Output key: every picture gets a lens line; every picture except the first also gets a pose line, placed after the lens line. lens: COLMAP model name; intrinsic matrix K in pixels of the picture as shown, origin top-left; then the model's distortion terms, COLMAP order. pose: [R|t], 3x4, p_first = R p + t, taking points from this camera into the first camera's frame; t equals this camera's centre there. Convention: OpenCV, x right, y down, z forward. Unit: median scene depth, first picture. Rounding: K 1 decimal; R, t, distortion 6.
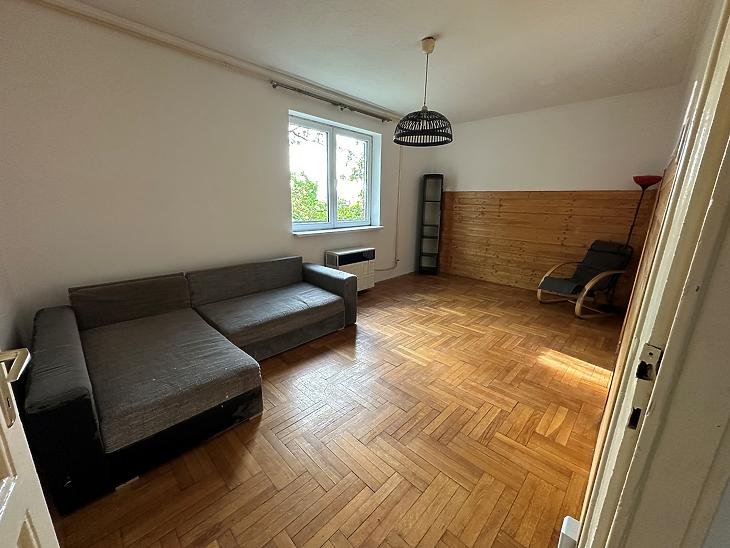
lens RADIAL K [[292.1, 0, 365.7], [0, 292.1, 273.2], [0, 0, 1]] dist [0.003025, 0.000539]
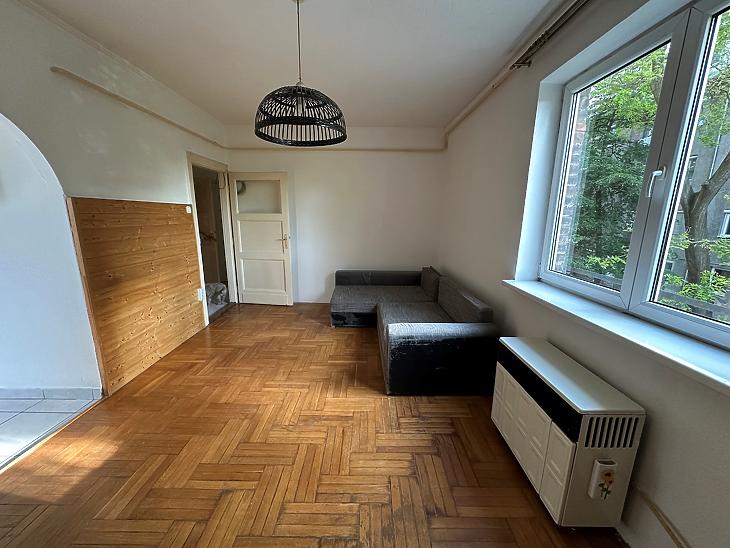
lens RADIAL K [[292.1, 0, 364.5], [0, 292.1, 276.6], [0, 0, 1]] dist [0.003025, 0.000539]
pose [[-0.719112, 0.121531, -0.684184, 0.598026], [-0.186715, 0.914587, 0.358704, -0.440769], [0.669340, 0.385695, -0.634999, 1.695027]]
